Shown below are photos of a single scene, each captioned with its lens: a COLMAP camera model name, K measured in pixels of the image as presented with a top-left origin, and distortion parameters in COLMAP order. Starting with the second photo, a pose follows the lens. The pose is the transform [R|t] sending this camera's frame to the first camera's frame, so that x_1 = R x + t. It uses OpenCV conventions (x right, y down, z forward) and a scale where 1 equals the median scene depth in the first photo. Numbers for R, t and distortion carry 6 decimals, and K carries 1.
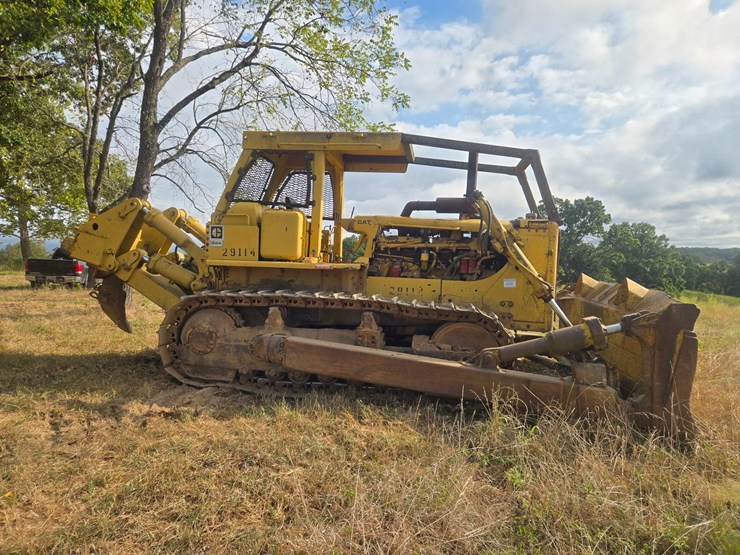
lens RADIAL K [[499.1, 0, 365.7], [0, 499.1, 279.1], [0, 0, 1]] dist [0.080432, -0.056216]
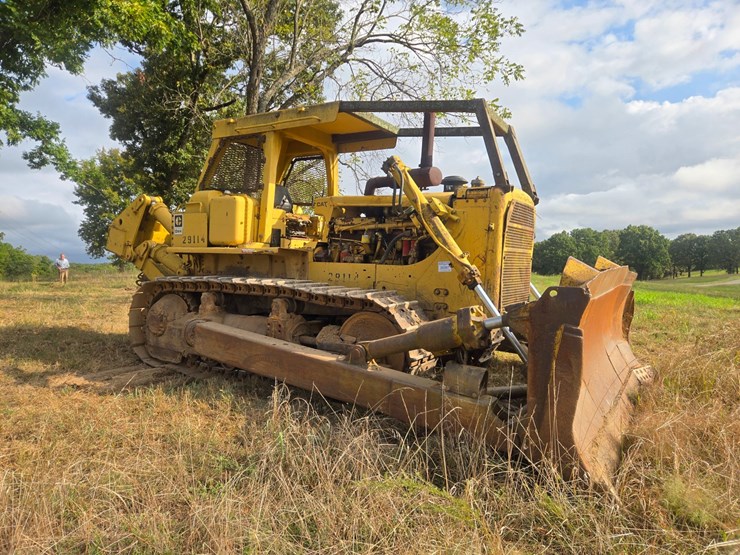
lens RADIAL K [[499.1, 0, 374.2], [0, 499.1, 281.5], [0, 0, 1]] dist [0.080432, -0.056216]
pose [[0.917438, 0.003515, -0.397862, 0.496528], [-0.002556, 0.999992, 0.002941, 0.029136], [0.397870, -0.001681, 0.917440, 0.200400]]
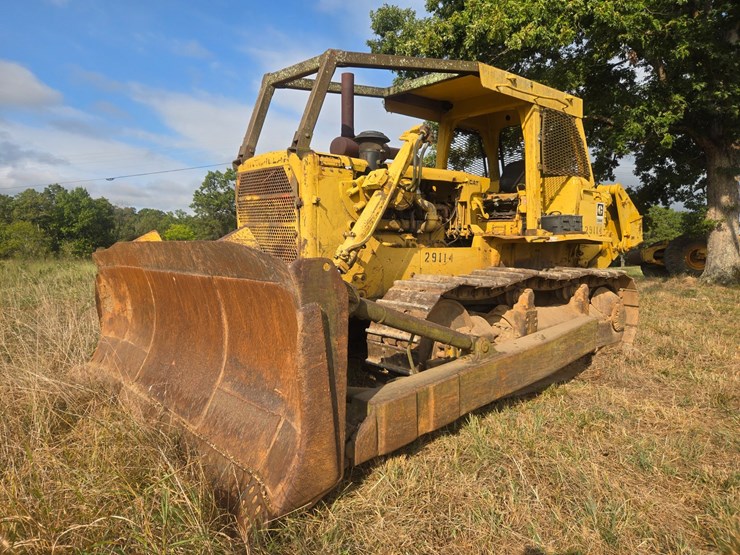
lens RADIAL K [[499.1, 0, 362.6], [0, 499.1, 272.3], [0, 0, 1]] dist [0.080432, -0.056216]
pose [[-0.648584, 0.005521, -0.761123, 0.835424], [-0.066394, 0.995752, 0.063801, -0.007763], [0.758242, 0.091914, -0.645462, 1.632646]]
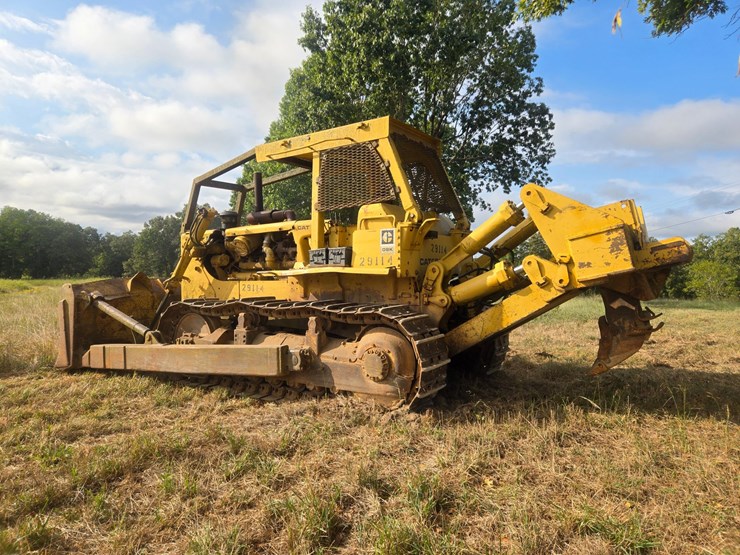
lens RADIAL K [[499.1, 0, 368.6], [0, 499.1, 273.9], [0, 0, 1]] dist [0.080432, -0.056216]
pose [[-0.907809, -0.028057, 0.418444, -0.575334], [-0.009340, 0.998865, 0.046713, -0.075377], [-0.419279, 0.038498, -0.907041, 2.120878]]
